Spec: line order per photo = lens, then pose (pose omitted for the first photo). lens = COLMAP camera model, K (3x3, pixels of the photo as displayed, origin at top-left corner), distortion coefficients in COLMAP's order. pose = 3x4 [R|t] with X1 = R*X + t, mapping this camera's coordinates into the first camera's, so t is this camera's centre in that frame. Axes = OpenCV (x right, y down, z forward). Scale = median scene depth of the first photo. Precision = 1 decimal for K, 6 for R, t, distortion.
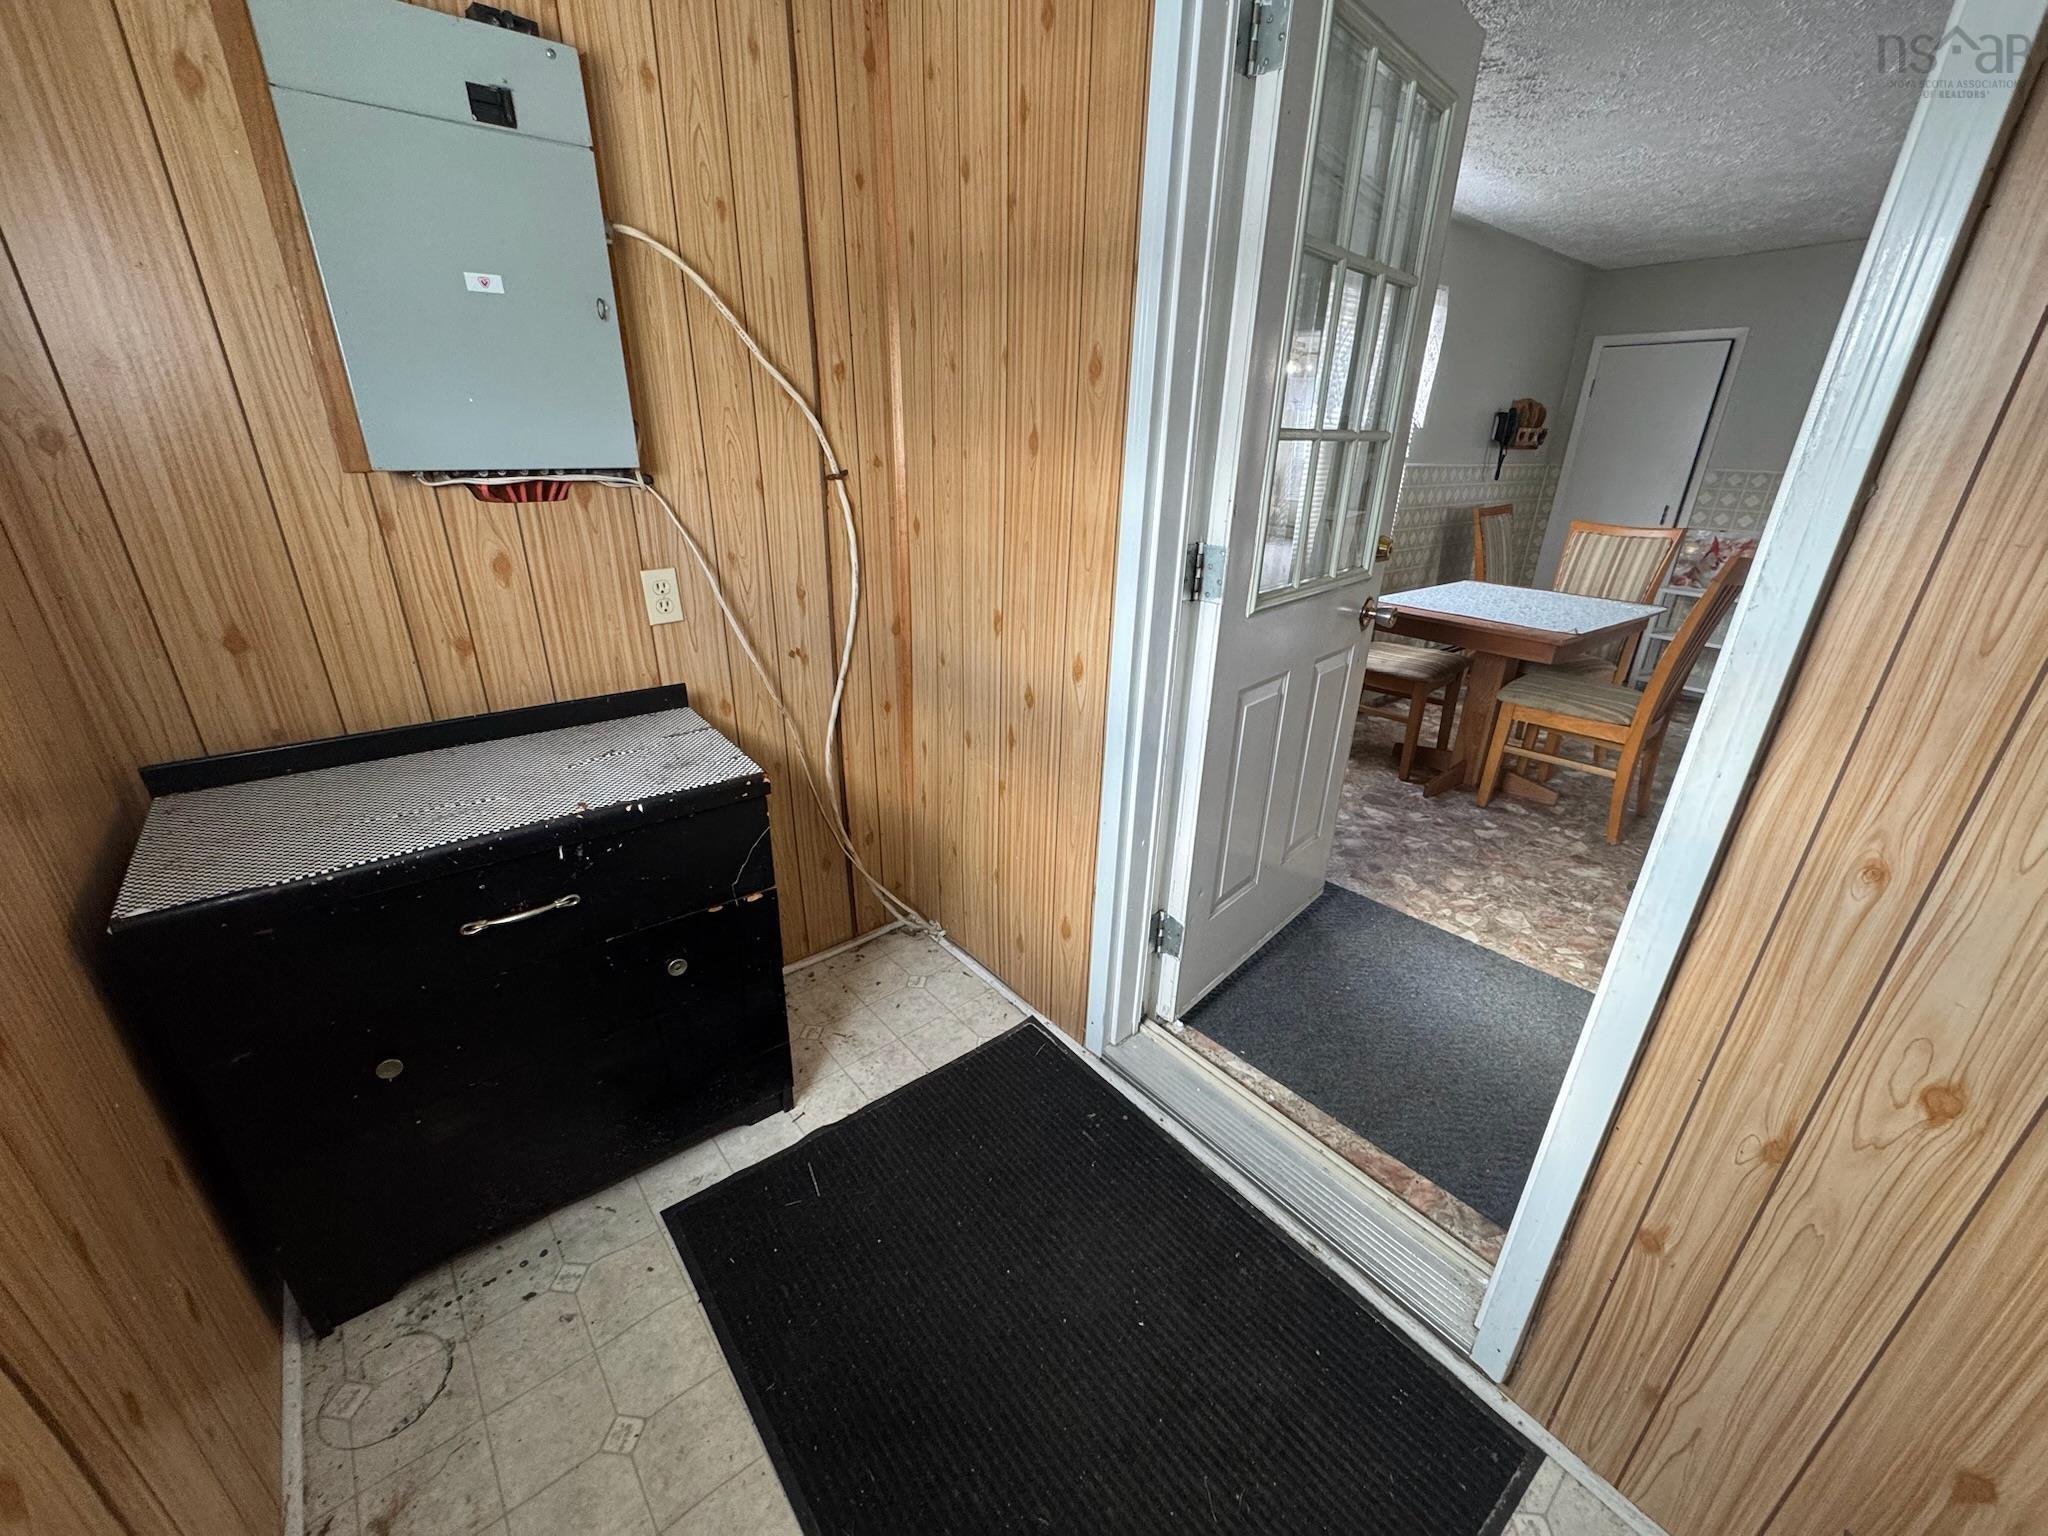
lens RADIAL K [[812.7, 0, 1021.7], [0, 812.7, 778.4], [0, 0, 1]] dist [-0.008240, -0.000375]
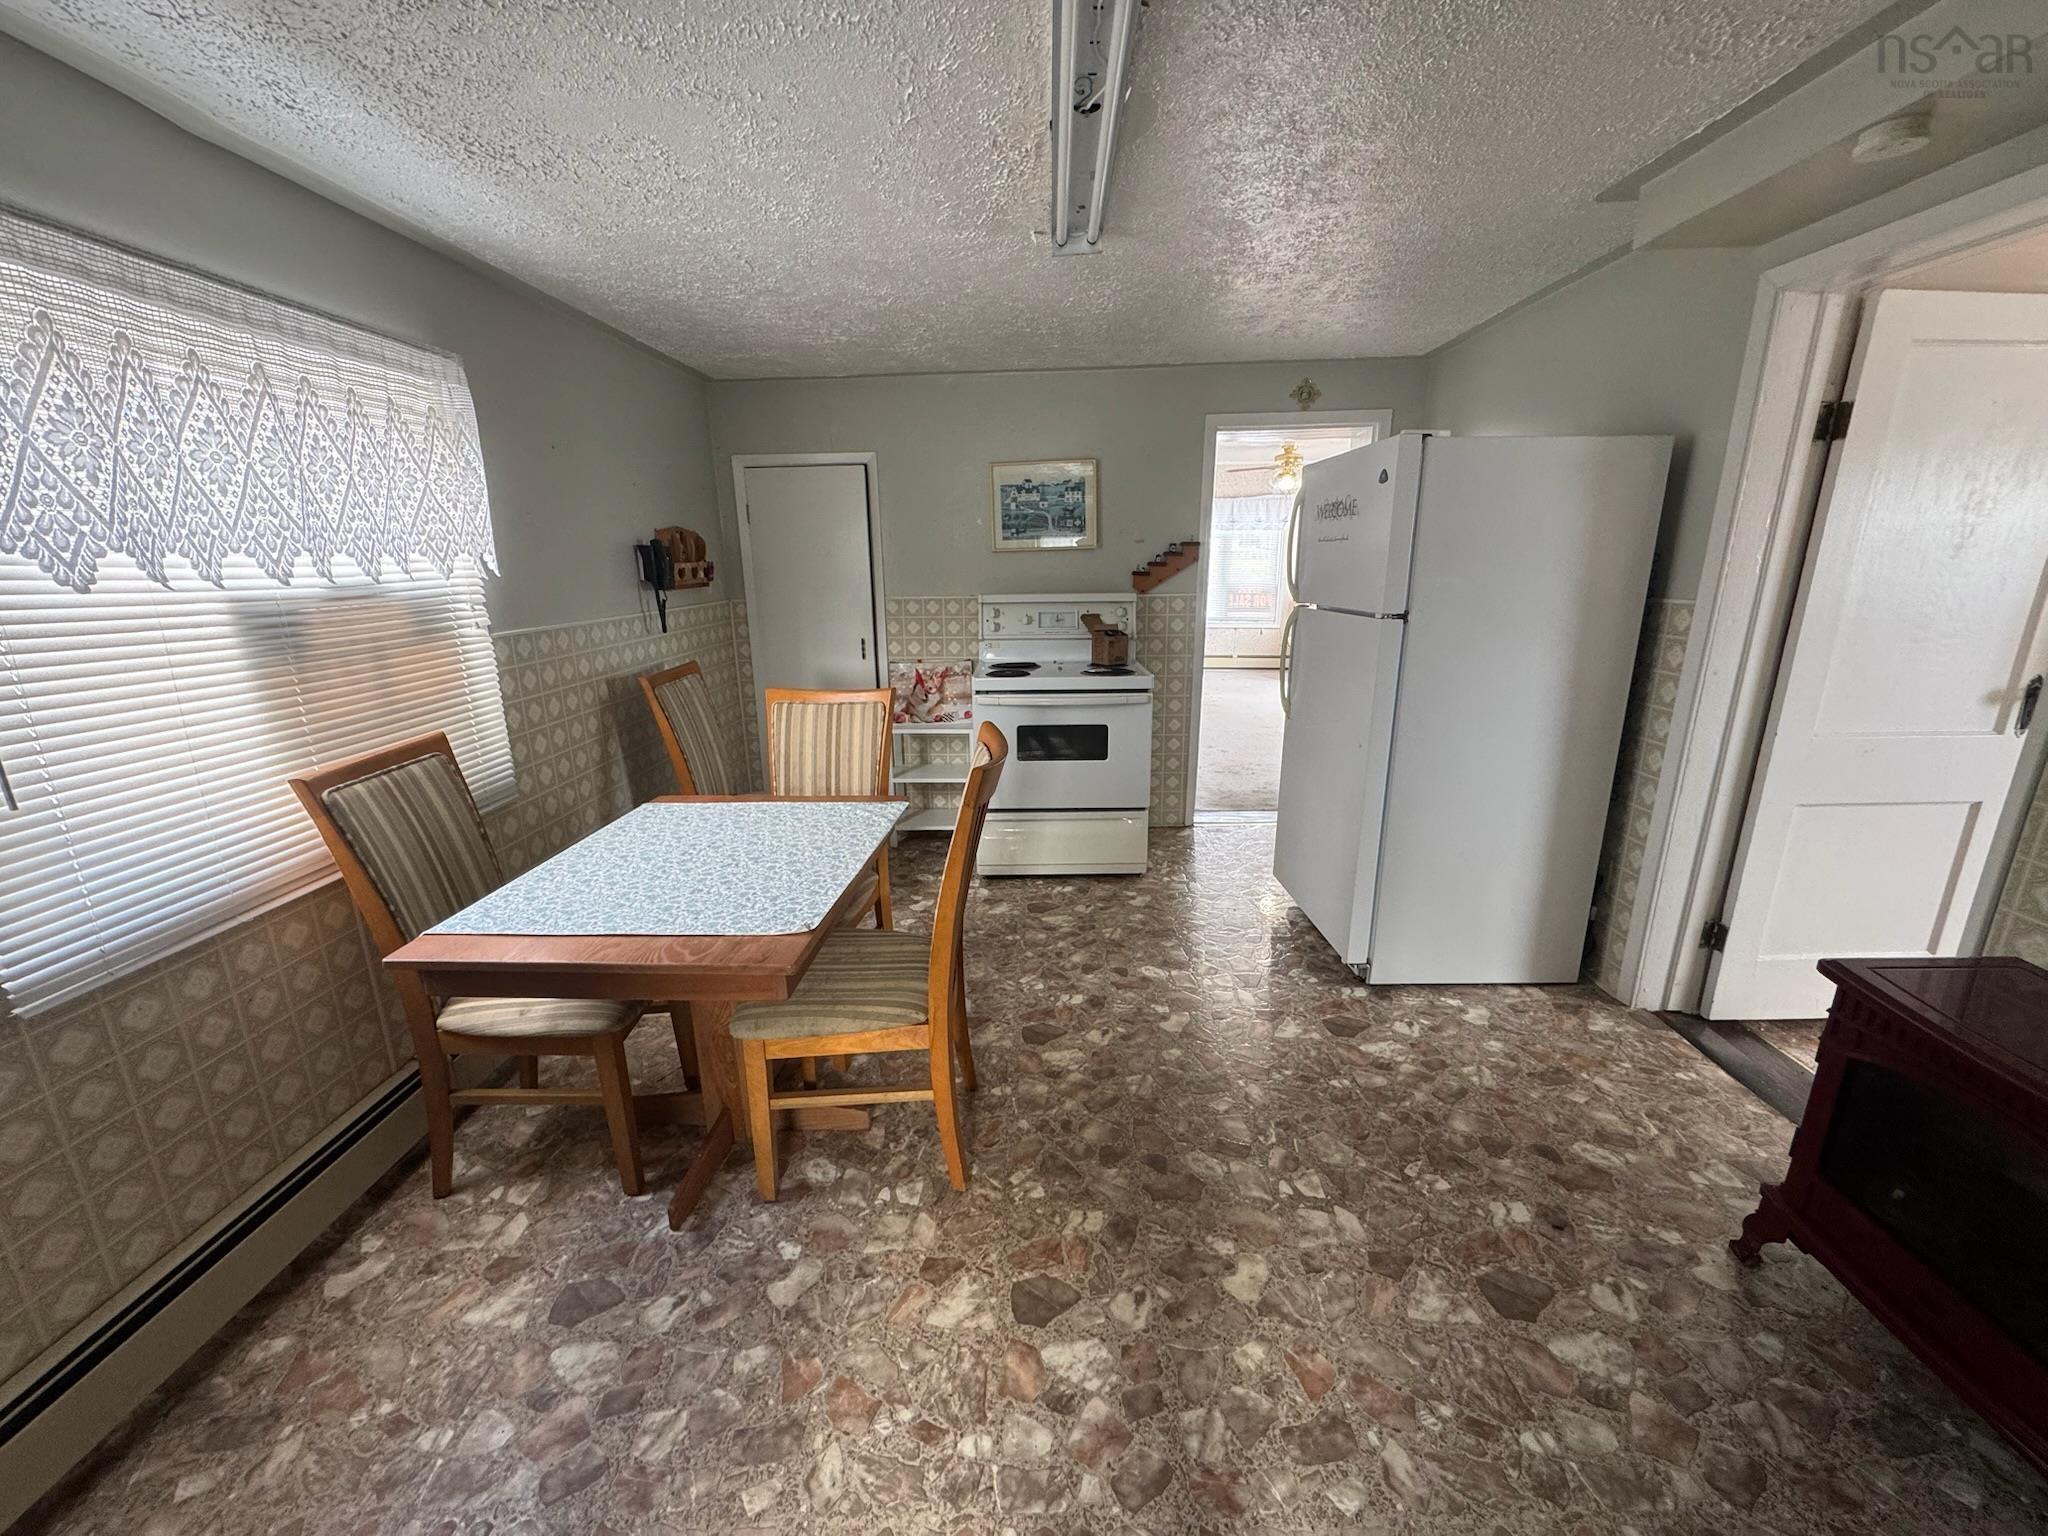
lens RADIAL K [[812.7, 0, 1018.7], [0, 812.7, 777.5], [0, 0, 1]] dist [-0.008240, -0.000375]
pose [[0.666550, -0.222681, 0.711424, 0.349620], [0.313667, 0.949527, 0.003326, -0.205717], [-0.676258, 0.220934, 0.702755, 0.413854]]
